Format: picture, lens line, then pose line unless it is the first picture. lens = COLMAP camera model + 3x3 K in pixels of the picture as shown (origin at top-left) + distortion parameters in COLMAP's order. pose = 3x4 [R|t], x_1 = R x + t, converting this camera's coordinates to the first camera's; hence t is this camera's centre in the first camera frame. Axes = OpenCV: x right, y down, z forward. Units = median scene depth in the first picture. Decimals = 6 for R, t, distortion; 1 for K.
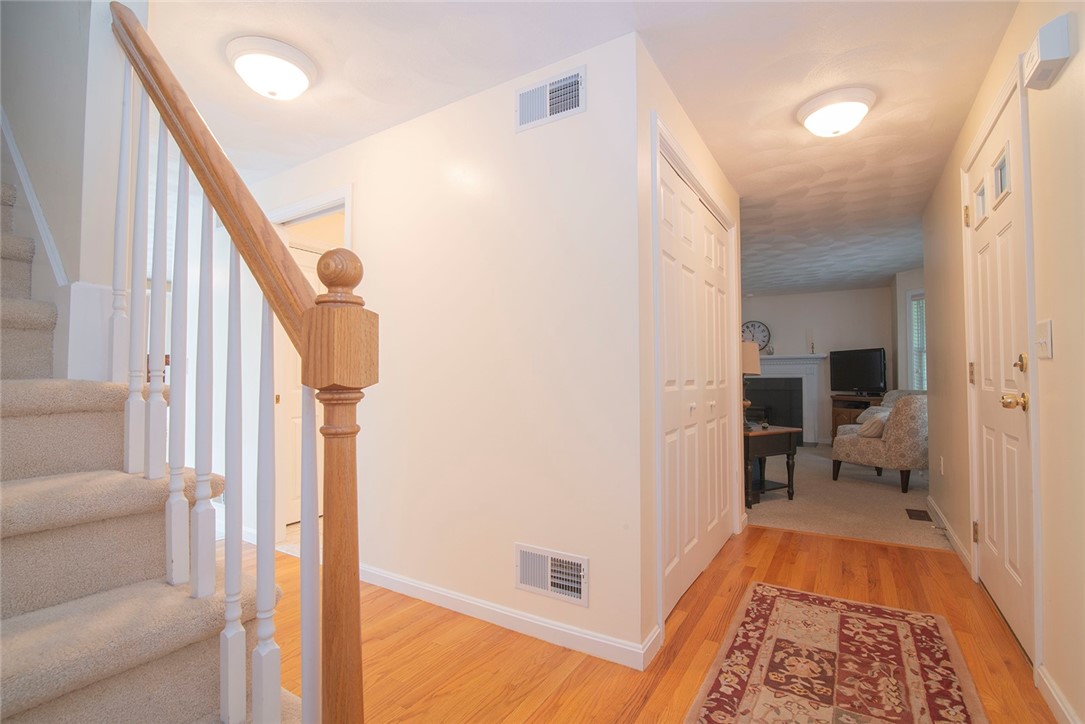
lens RADIAL K [[498.3, 0, 542.5], [0, 498.3, 362.0], [0, 0, 1]] dist [-0.018092, 0.000226]
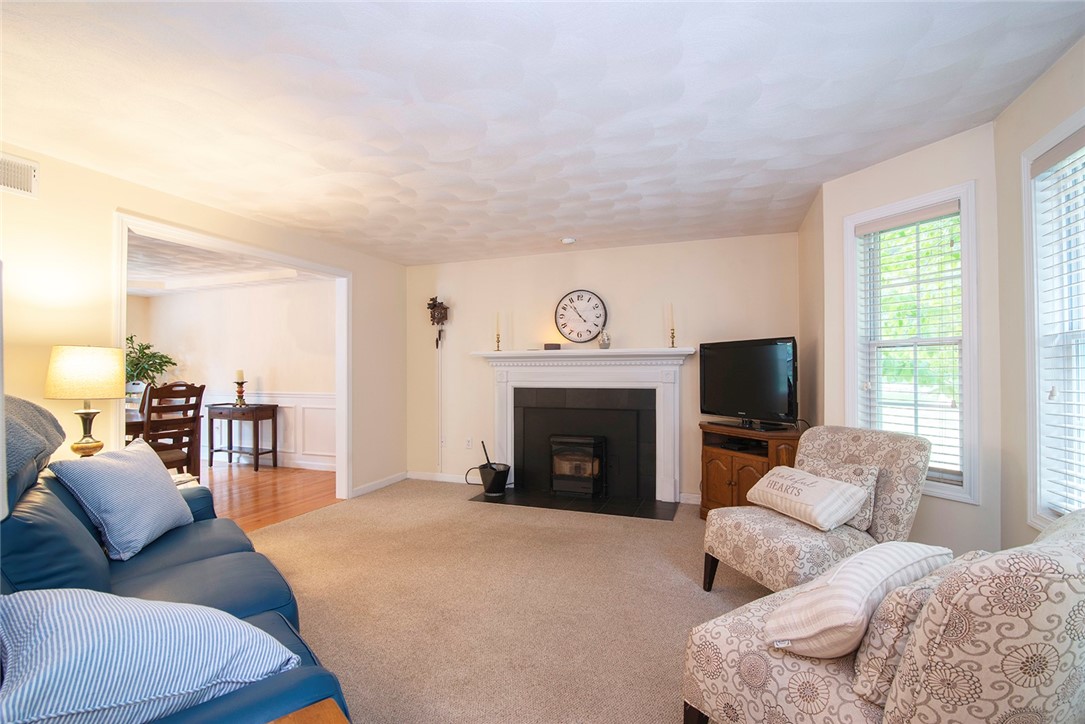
lens RADIAL K [[498.3, 0, 542.5], [0, 498.3, 362.0], [0, 0, 1]] dist [-0.018092, 0.000226]
pose [[0.980078, 0.003670, 0.198581, 0.294312], [-0.006573, 0.999881, 0.013961, -0.006759], [-0.198506, -0.014988, 0.979985, 0.483999]]
